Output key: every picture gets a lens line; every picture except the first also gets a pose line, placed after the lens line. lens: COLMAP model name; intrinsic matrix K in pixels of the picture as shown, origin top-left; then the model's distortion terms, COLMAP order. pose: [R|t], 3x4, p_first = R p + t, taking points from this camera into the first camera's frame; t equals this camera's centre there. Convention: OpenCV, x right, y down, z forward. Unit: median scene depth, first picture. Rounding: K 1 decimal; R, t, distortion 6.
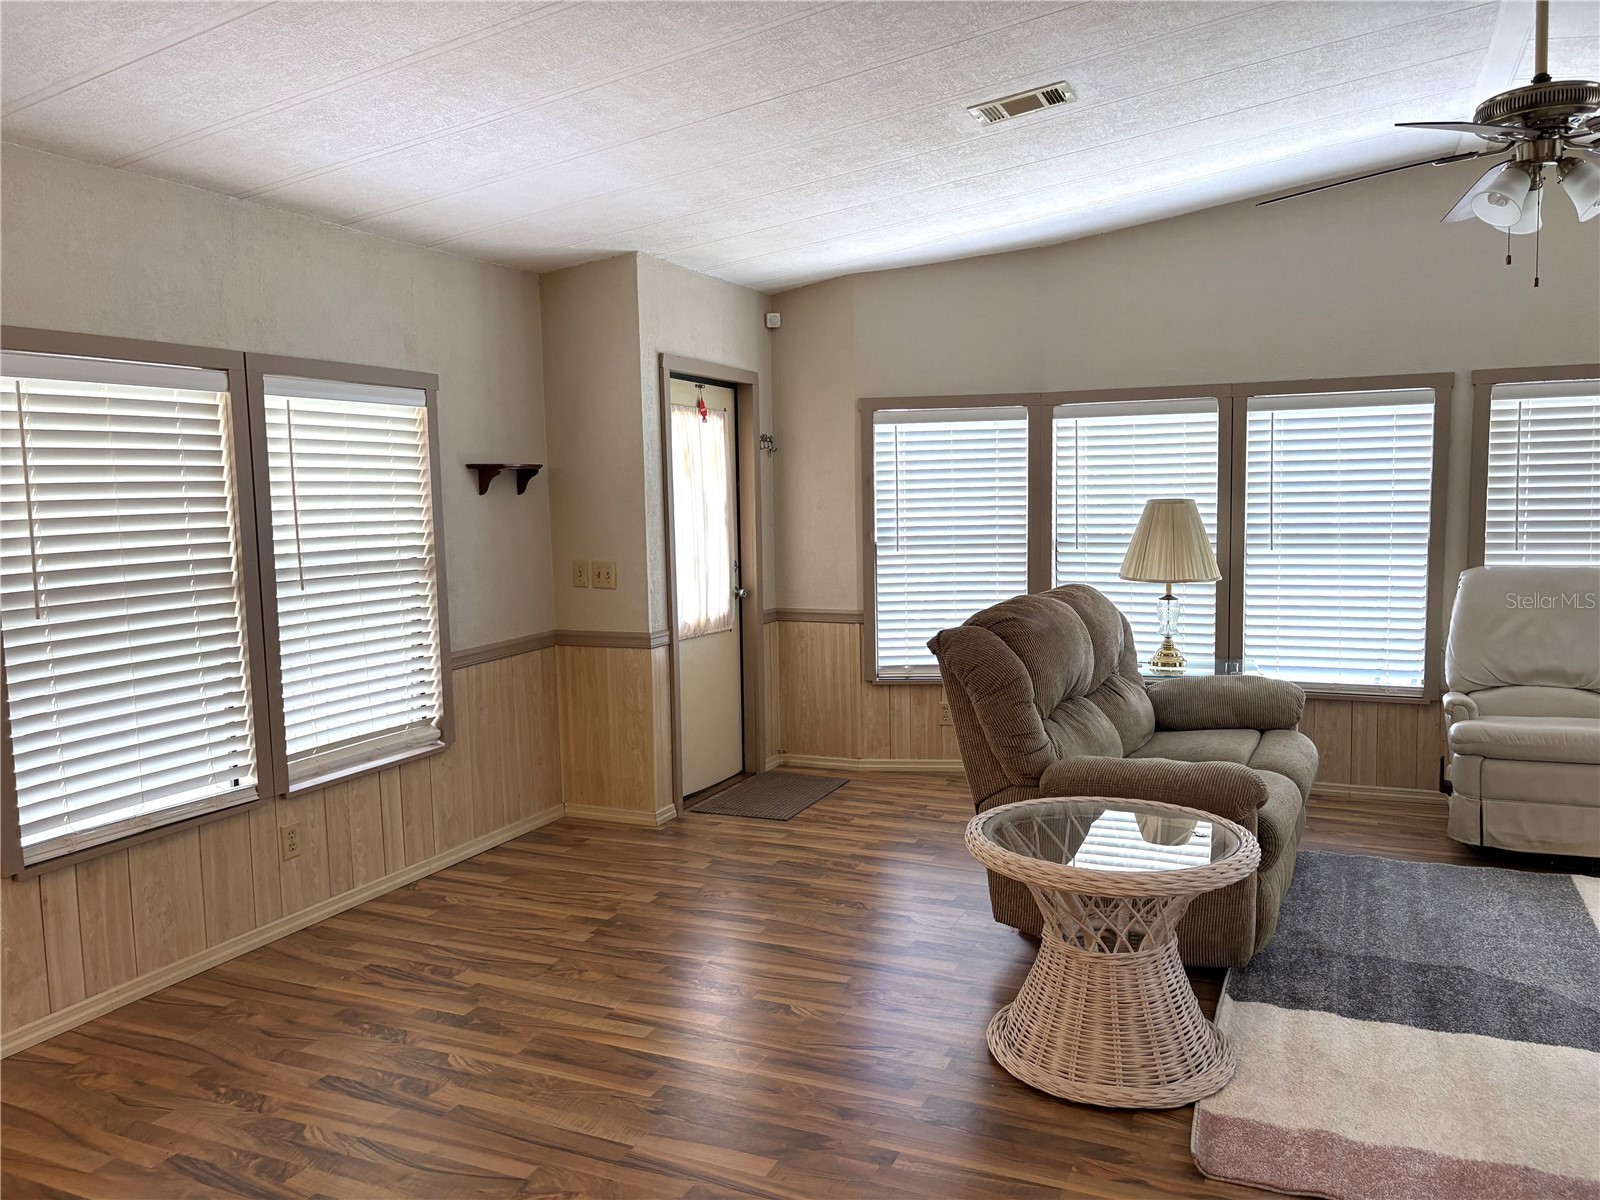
lens RADIAL K [[1217.0, 0, 811.0], [0, 1217.0, 609.6], [0, 0, 1]] dist [0.056763, -0.056152]
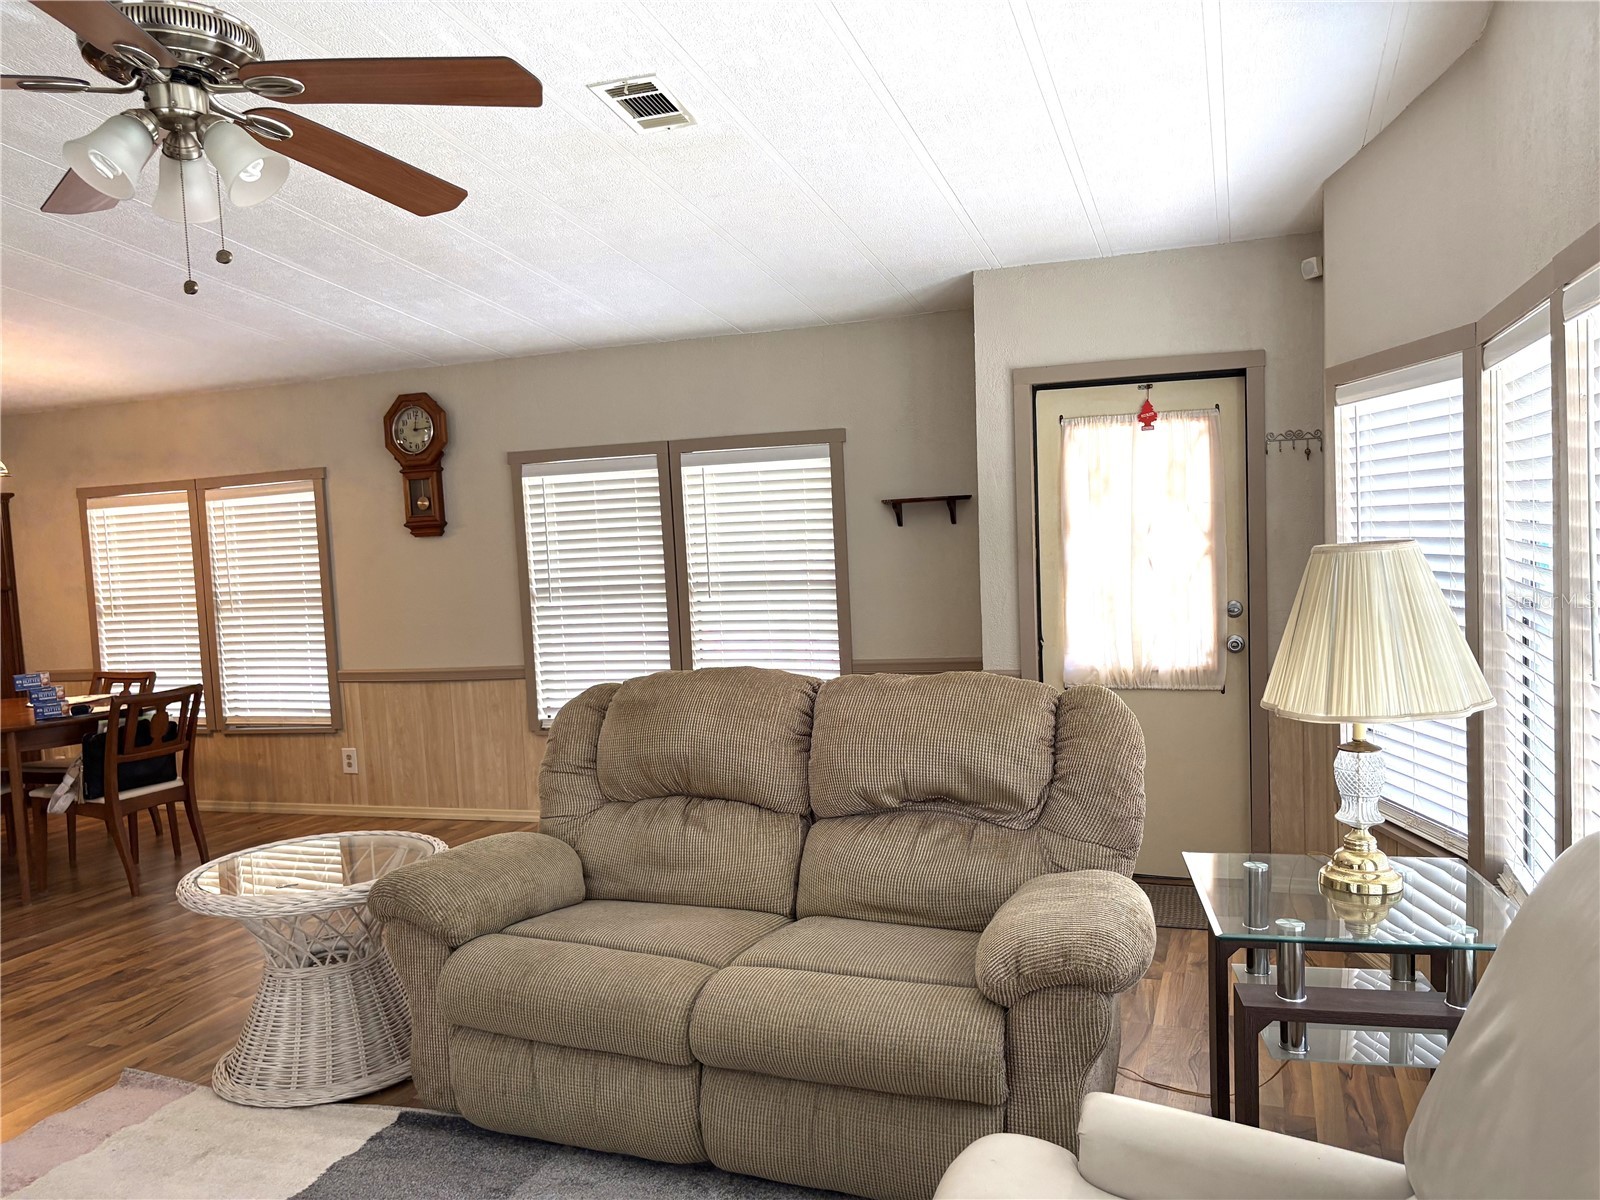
lens RADIAL K [[1217.0, 0, 806.2], [0, 1217.0, 593.8], [0, 0, 1]] dist [0.056763, -0.056152]
pose [[0.070111, 0.052900, -0.996136, 0.880505], [-0.063787, 0.996787, 0.048445, -0.083974], [0.995498, 0.060144, 0.073260, 0.868296]]
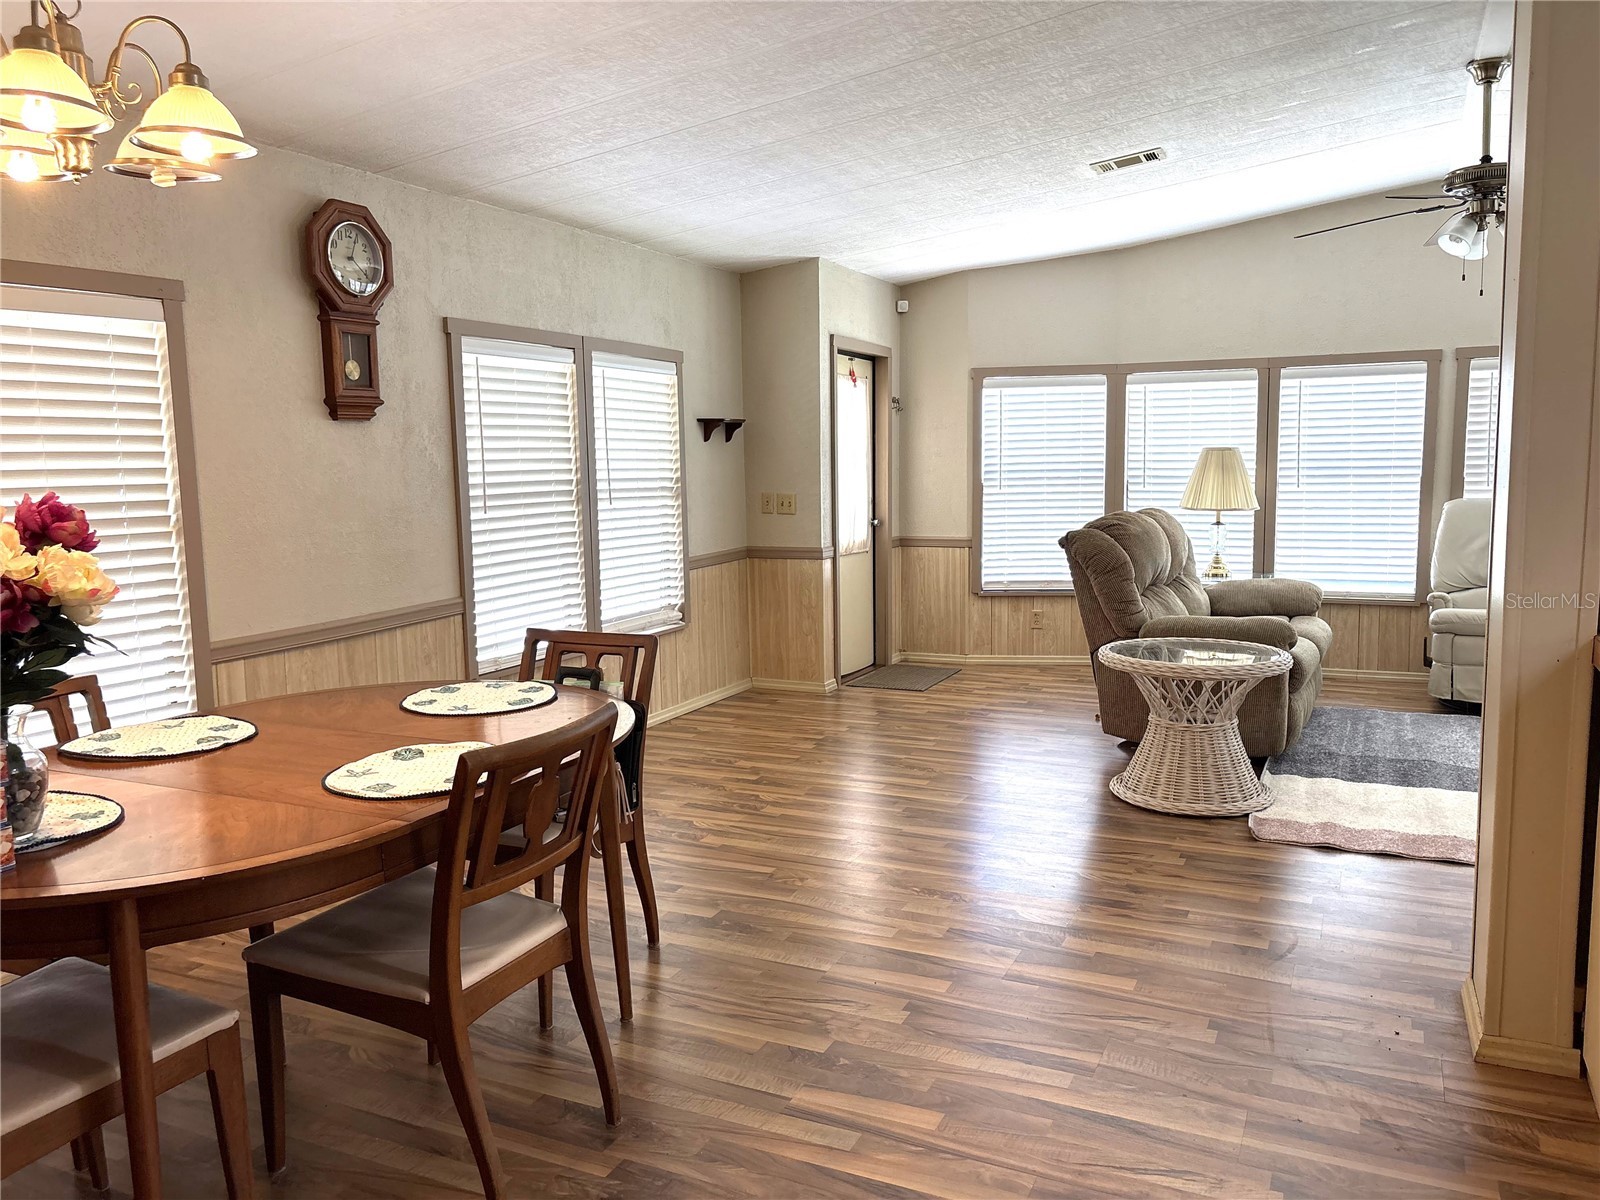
lens RADIAL K [[1217.0, 0, 804.3], [0, 1217.0, 602.0], [0, 0, 1]] dist [0.056763, -0.056152]
pose [[0.999837, 0.006034, -0.017026, -0.142315], [-0.005725, 0.999819, 0.018144, 0.060318], [0.017132, -0.018044, 0.999690, -0.353675]]
